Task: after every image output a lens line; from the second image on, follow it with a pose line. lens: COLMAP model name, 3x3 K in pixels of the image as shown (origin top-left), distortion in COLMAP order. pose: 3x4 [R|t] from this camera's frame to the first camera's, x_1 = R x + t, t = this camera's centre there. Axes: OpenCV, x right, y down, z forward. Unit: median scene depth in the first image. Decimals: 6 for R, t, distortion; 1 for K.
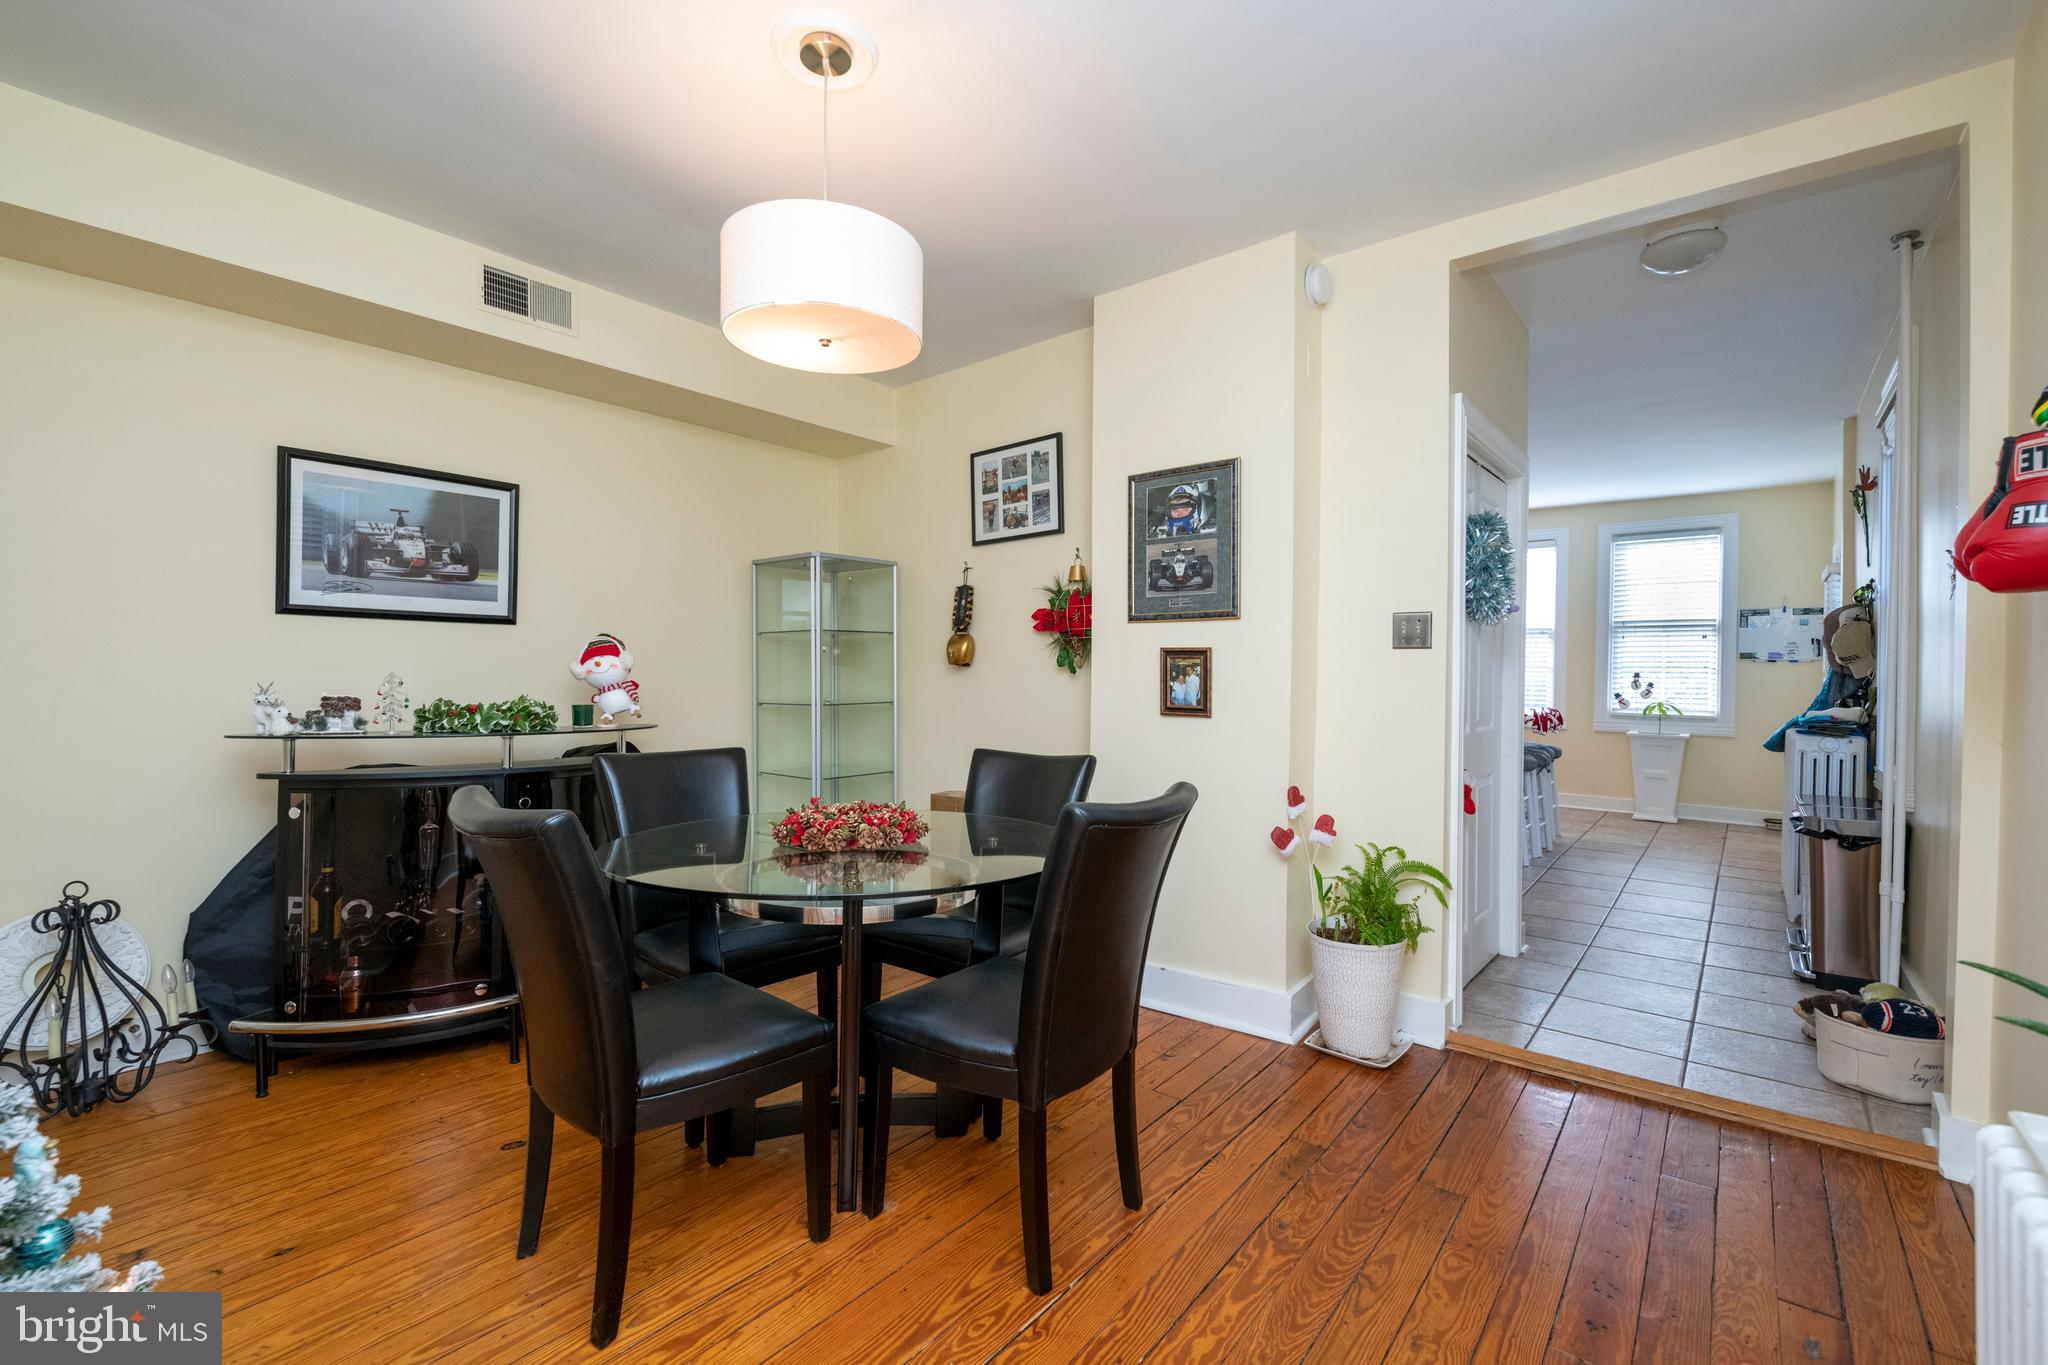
lens RADIAL K [[876.4, 0, 1024.2], [0, 876.4, 673.3], [0, 0, 1]] dist [0.010334, -0.002877]
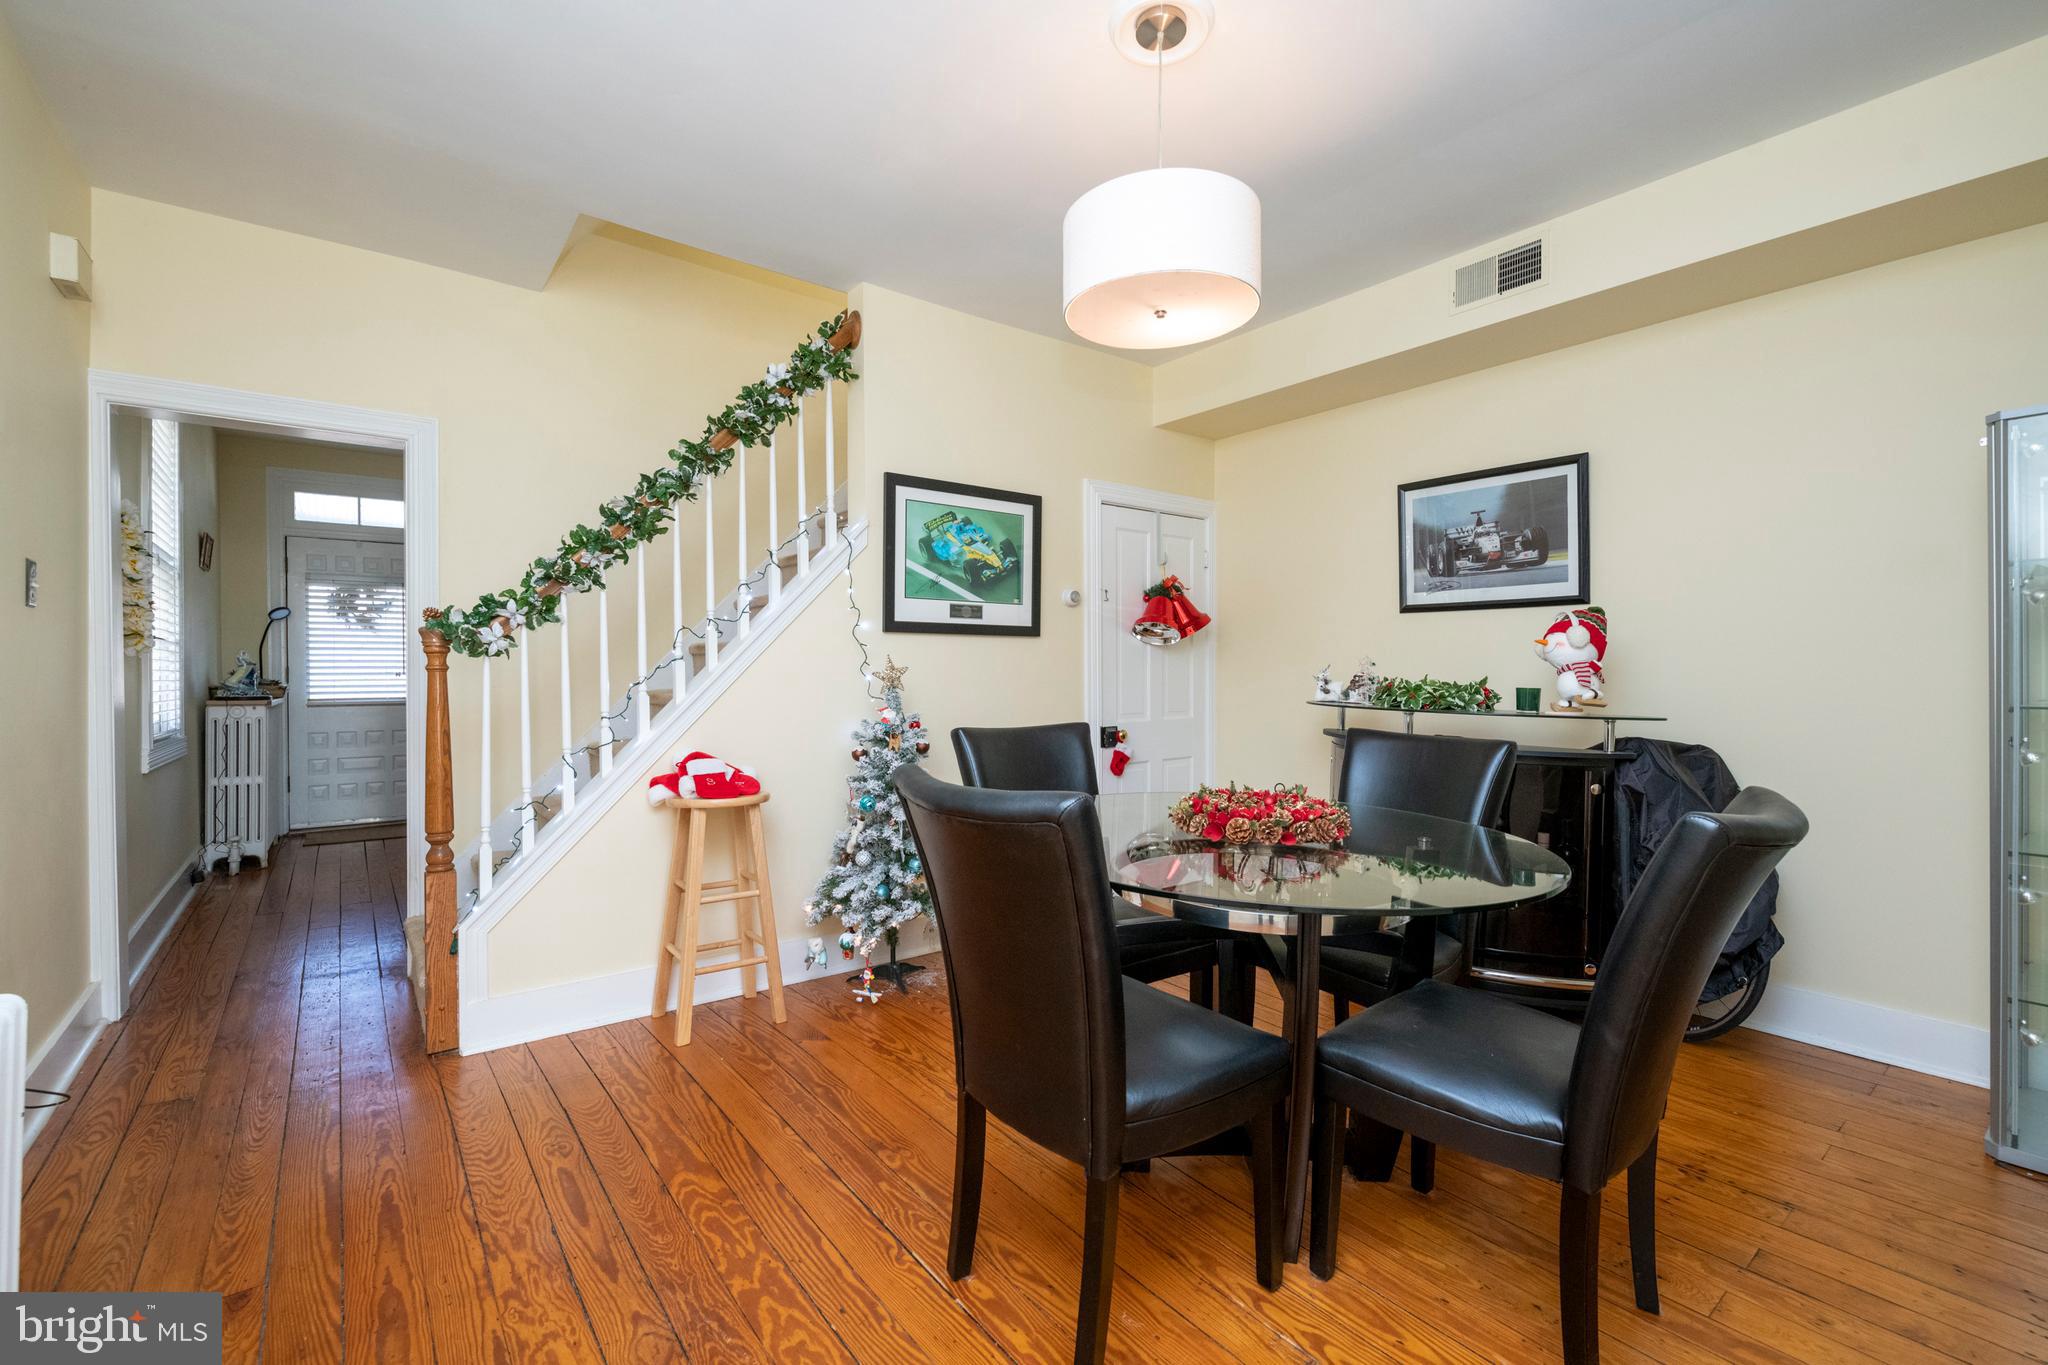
lens RADIAL K [[876.4, 0, 1027.5], [0, 876.4, 680.1], [0, 0, 1]] dist [0.010334, -0.002877]
pose [[-0.224991, 0.005710, -0.974344, 0.505116], [-0.001690, 0.999979, 0.006251, 0.022472], [0.974359, 0.003053, -0.224976, 0.693586]]
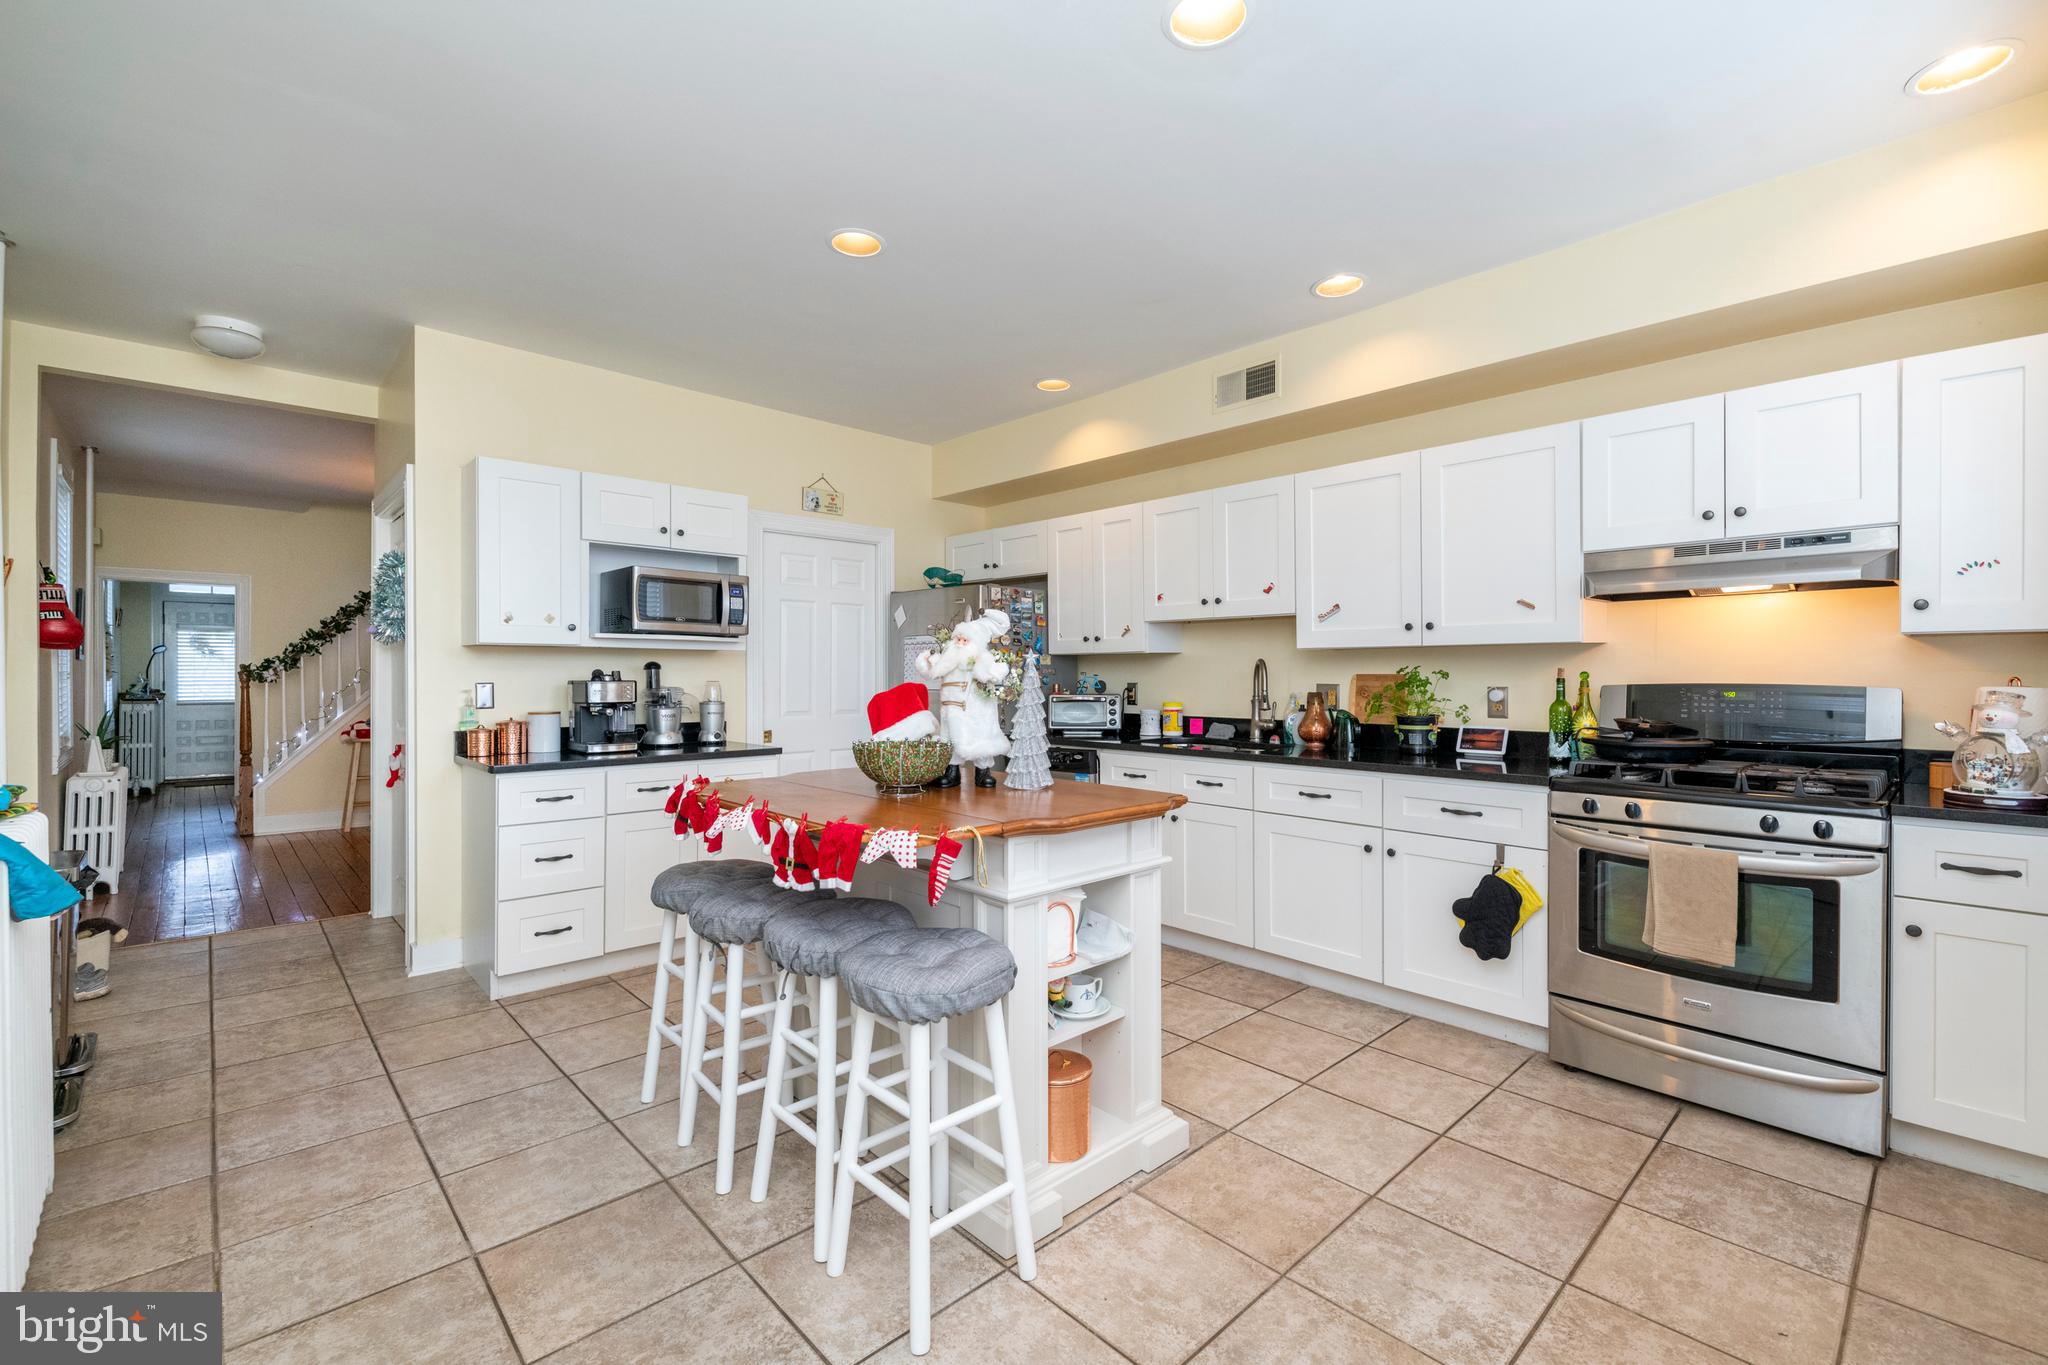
lens RADIAL K [[876.4, 0, 1030.1], [0, 876.4, 683.8], [0, 0, 1]] dist [0.010334, -0.002877]
pose [[-0.125462, 0.007333, -0.992071, 1.663071], [-0.003411, 0.999964, 0.007823, -0.013766], [0.992093, 0.004365, -0.125433, 2.071412]]
